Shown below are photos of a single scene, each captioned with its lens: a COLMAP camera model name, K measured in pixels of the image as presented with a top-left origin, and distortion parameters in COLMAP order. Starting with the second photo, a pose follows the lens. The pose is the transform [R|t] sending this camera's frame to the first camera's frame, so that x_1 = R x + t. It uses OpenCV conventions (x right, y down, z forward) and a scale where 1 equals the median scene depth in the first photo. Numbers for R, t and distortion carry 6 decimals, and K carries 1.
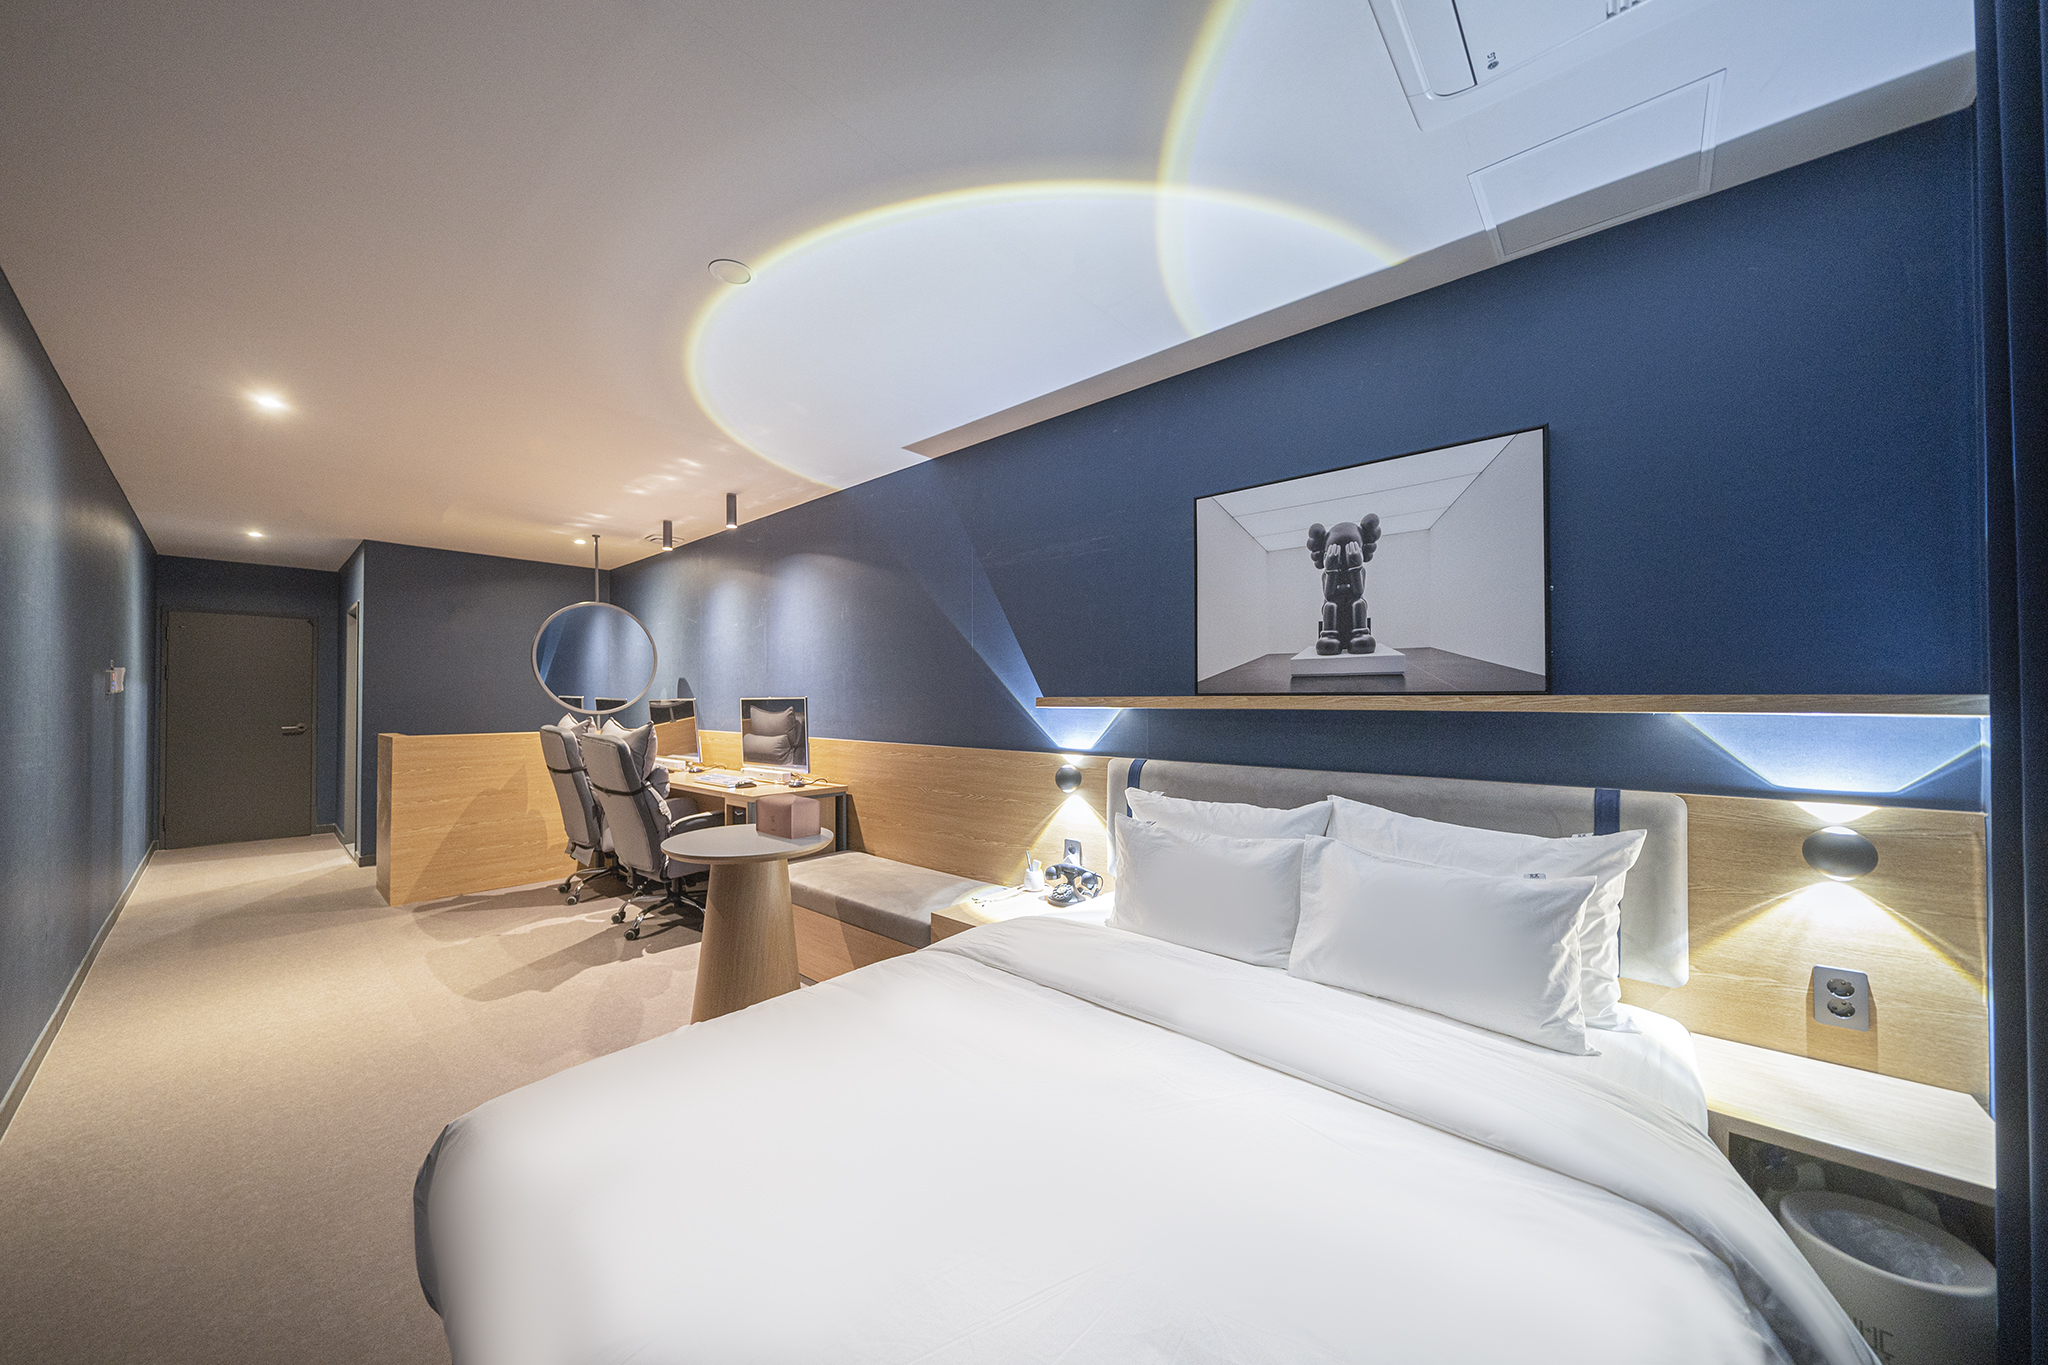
lens RADIAL K [[701.1, 0, 1025.6], [0, 701.1, 694.1], [0, 0, 1]] dist [-0.003793, 0.000015]
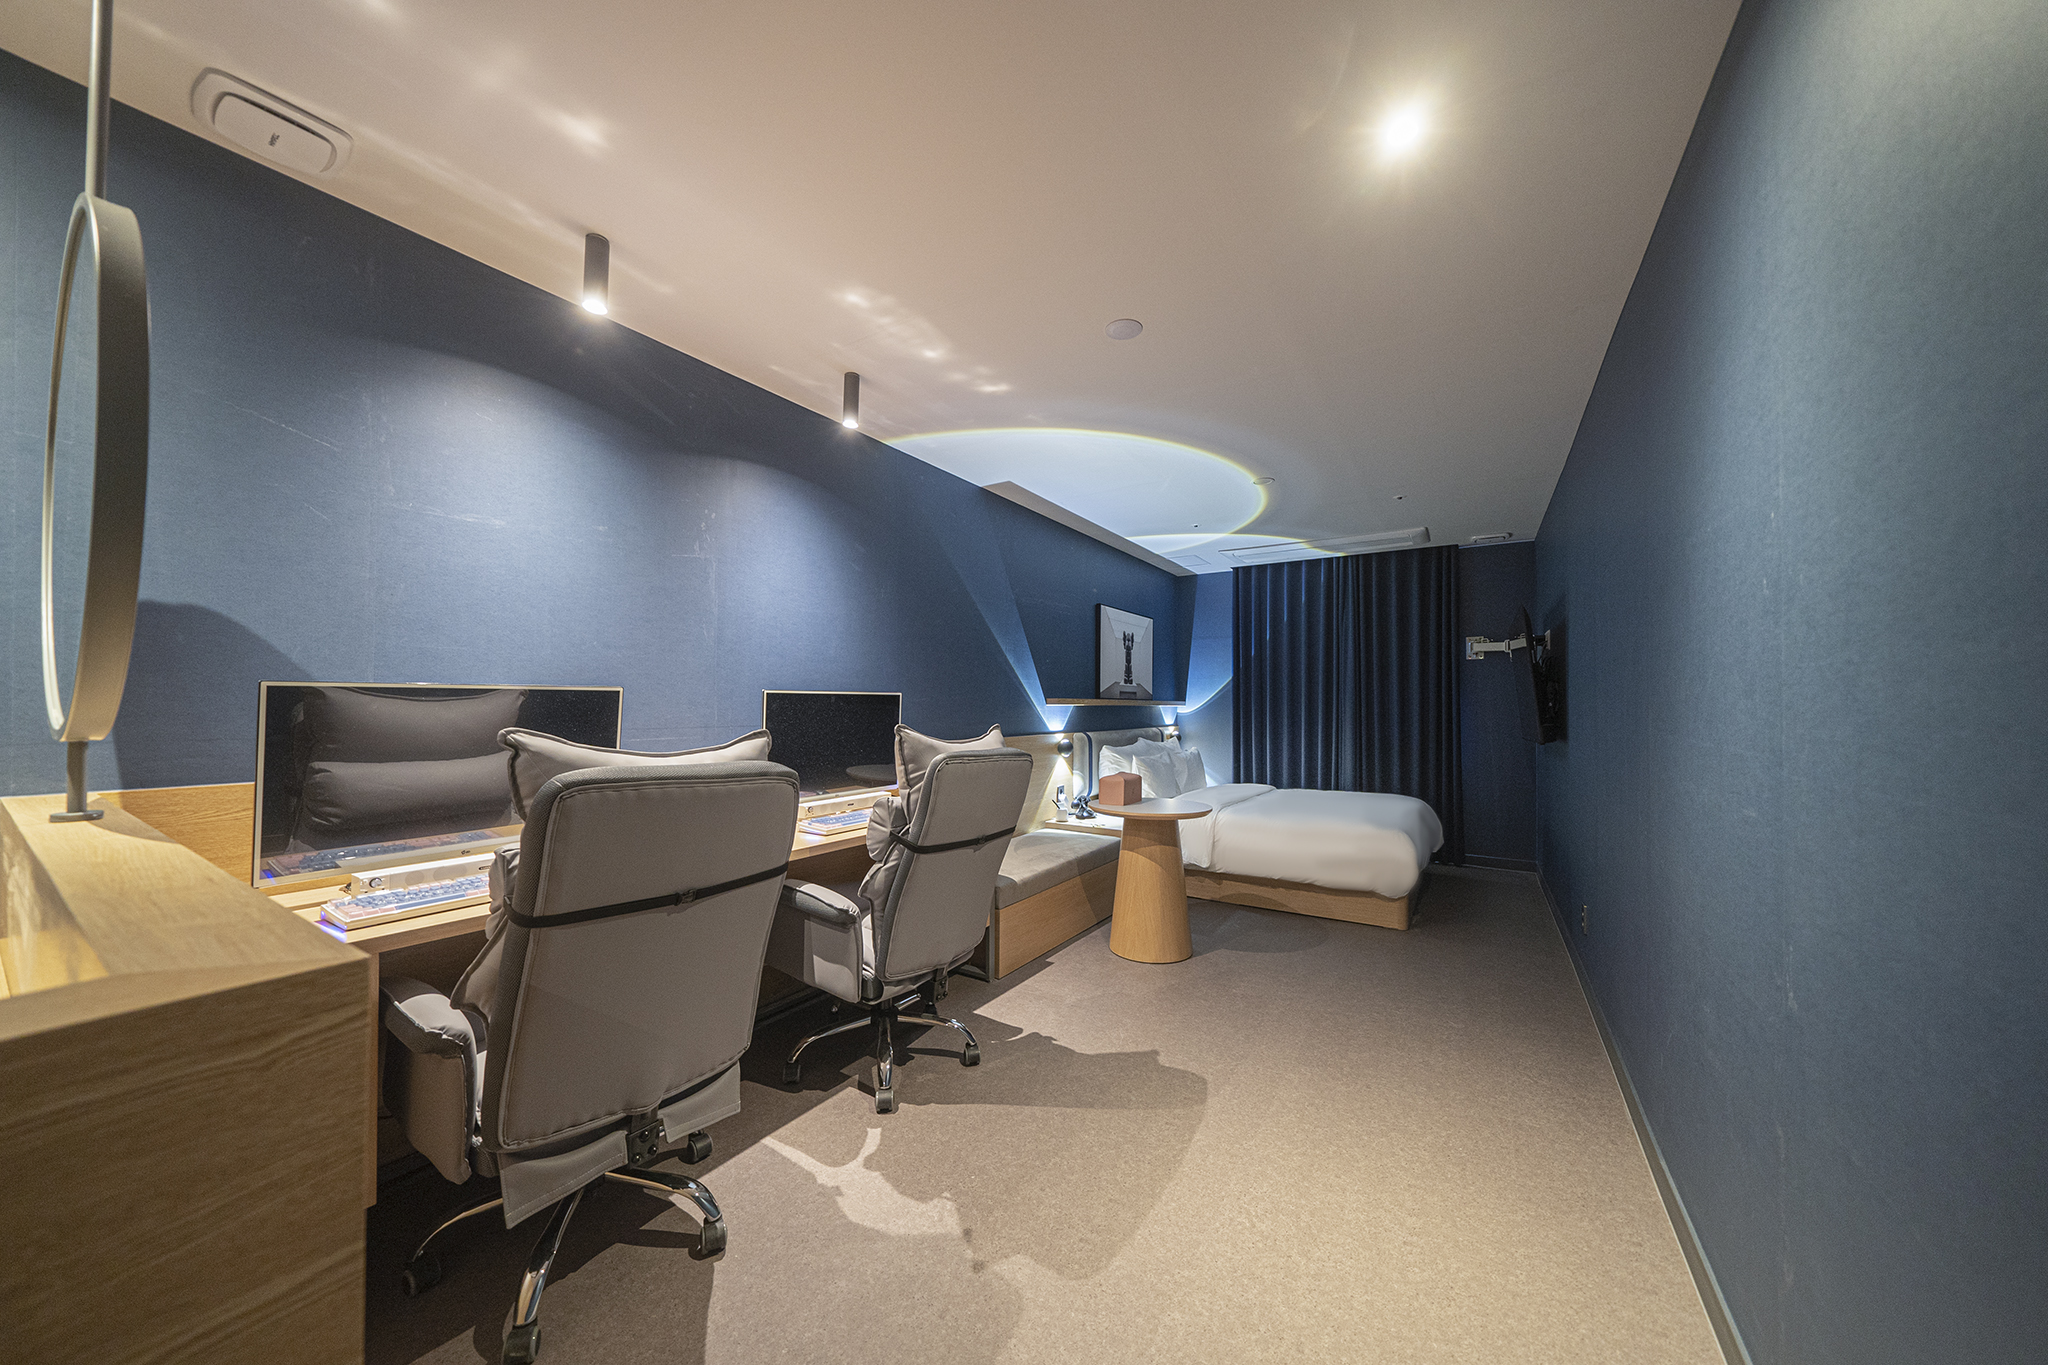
lens RADIAL K [[701.1, 0, 1025.6], [0, 701.1, 694.1], [0, 0, 1]] dist [-0.003793, 0.000015]
pose [[-0.155344, 0.014913, 0.987748, -1.238178], [-0.015080, 0.999734, -0.017466, 0.019639], [-0.987745, -0.017608, -0.155077, 1.077570]]
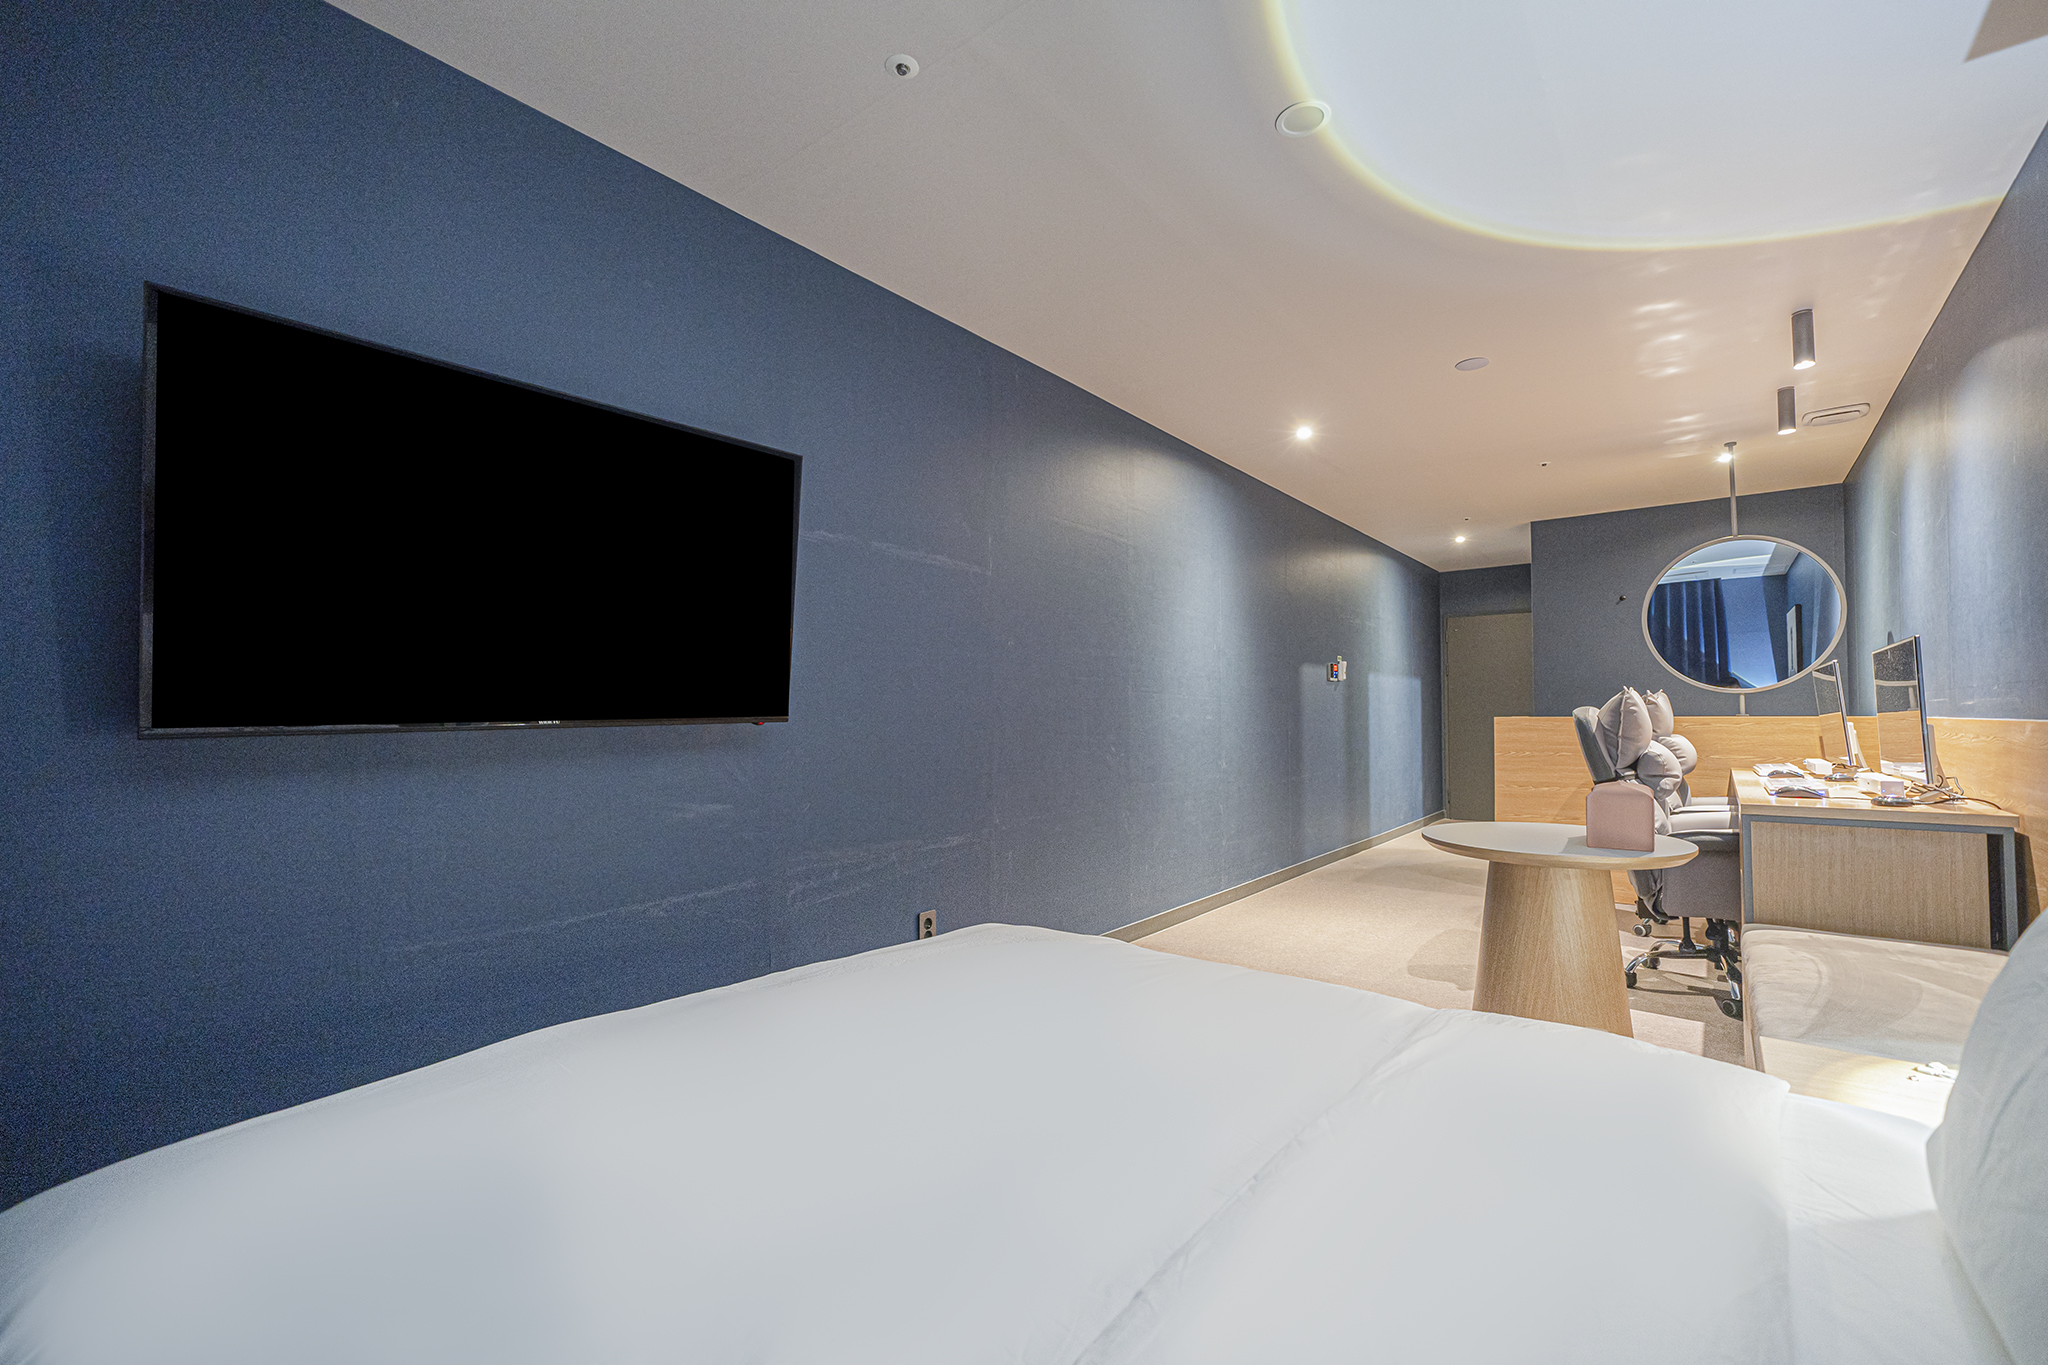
lens RADIAL K [[856.3, 0, 1025.7], [0, 856.3, 695.9], [0, 0, 1]] dist [0.000172, 0.000033]
pose [[0.047089, -0.023131, -0.998623, 0.317285], [0.012987, 0.999662, -0.022543, 0.059844], [0.998806, -0.011907, 0.047373, 0.339044]]
